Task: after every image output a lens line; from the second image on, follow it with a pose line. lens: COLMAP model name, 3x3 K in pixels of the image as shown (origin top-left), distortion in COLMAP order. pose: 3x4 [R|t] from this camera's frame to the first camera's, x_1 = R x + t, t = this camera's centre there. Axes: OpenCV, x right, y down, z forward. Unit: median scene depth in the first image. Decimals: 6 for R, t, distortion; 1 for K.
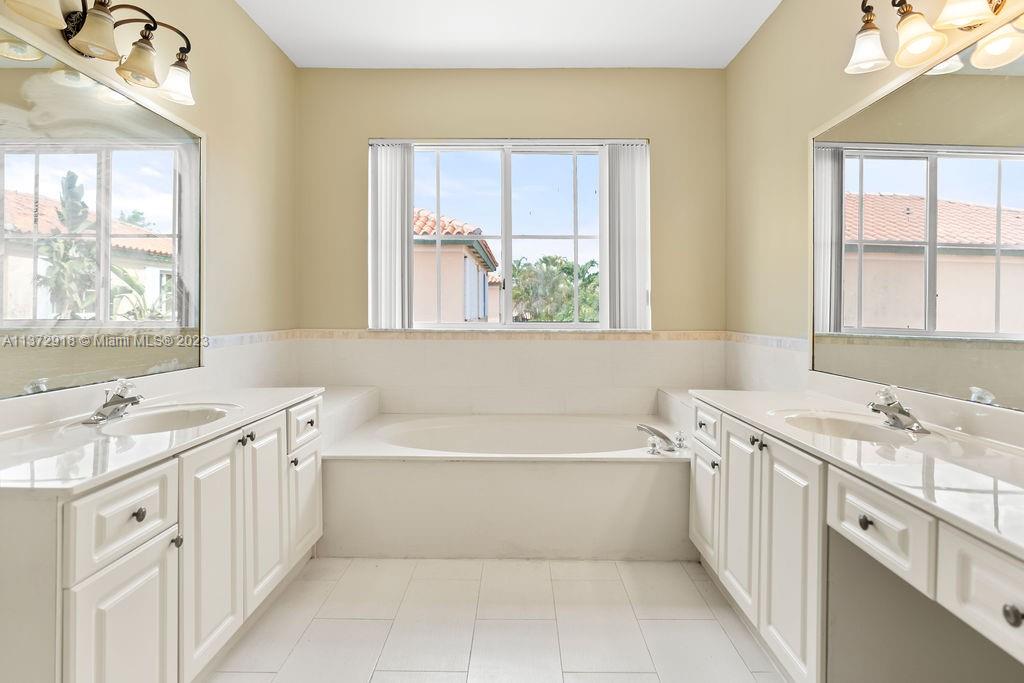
lens RADIAL K [[567.7, 0, 509.2], [0, 567.7, 316.1], [0, 0, 1]] dist [-0.008328, -0.000844]
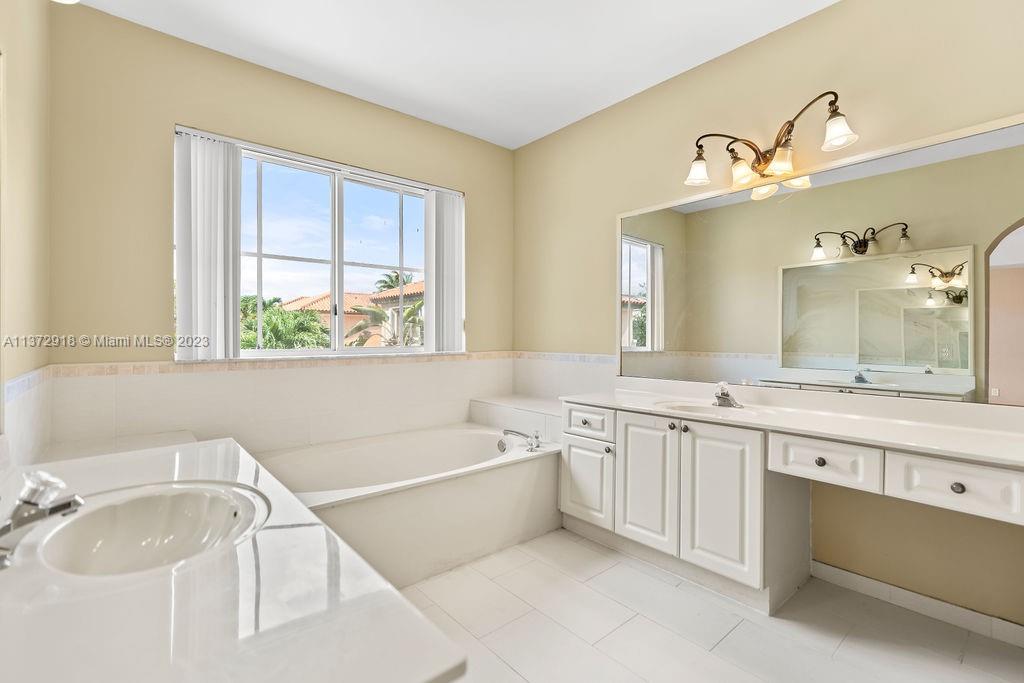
lens RADIAL K [[465.9, 0, 512.2], [0, 465.9, 337.1], [0, 0, 1]] dist [-0.009397, 0.002263]
pose [[0.749261, -0.008101, 0.662226, -0.331592], [0.009827, 0.999951, 0.001114, -0.006640], [-0.662202, 0.005672, 0.749304, 0.192714]]
